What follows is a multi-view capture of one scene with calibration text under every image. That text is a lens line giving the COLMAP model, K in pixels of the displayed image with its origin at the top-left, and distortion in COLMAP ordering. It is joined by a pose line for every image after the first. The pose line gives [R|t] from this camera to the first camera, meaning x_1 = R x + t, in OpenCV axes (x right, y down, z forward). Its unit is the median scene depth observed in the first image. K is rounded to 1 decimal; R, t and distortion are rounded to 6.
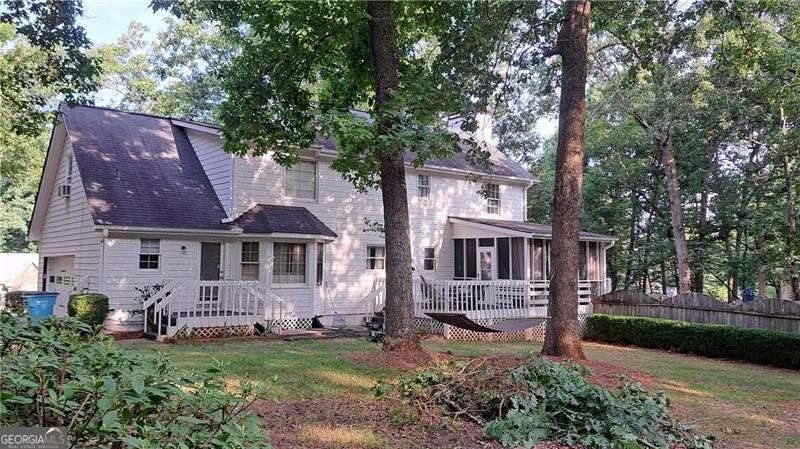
lens RADIAL K [[606.4, 0, 400.0], [0, 606.4, 224.5], [0, 0, 1]] dist [0.098935, -0.133231]
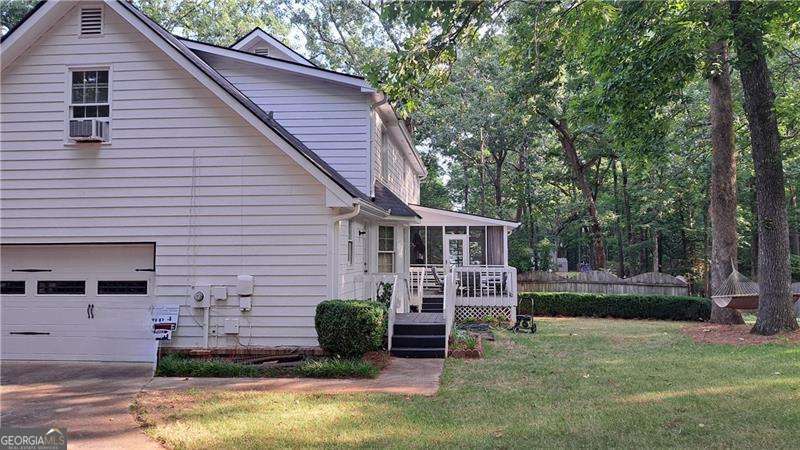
lens RADIAL K [[570.2, 0, 396.3], [0, 570.2, 227.8], [0, 0, 1]] dist [0.089044, -0.106878]
pose [[0.702078, 0.014968, 0.711943, -0.660064], [-0.038547, 0.999112, 0.017007, 0.014466], [-0.711056, -0.039383, 0.702032, 0.427531]]
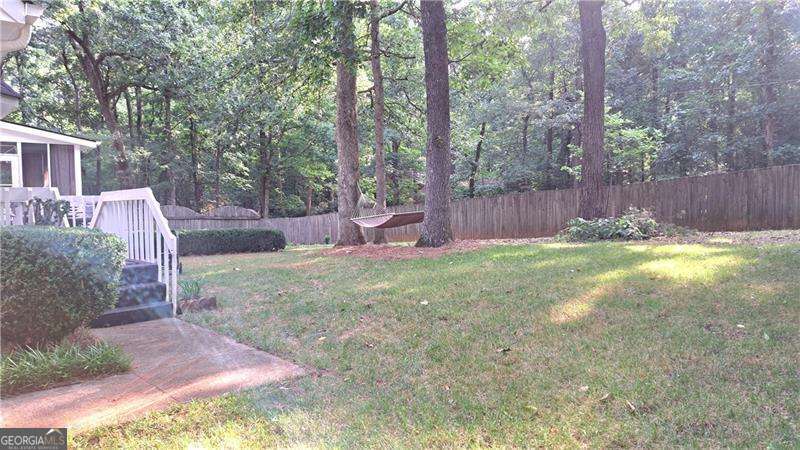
lens RADIAL K [[561.8, 0, 400.0], [0, 561.8, 225.0], [0, 0, 1]] dist [0.036486, -0.098754]
pose [[-0.076580, -0.062982, 0.995072, -0.590447], [-0.067163, 0.996062, 0.057876, 0.055051], [-0.994799, -0.062400, -0.080508, 0.625895]]
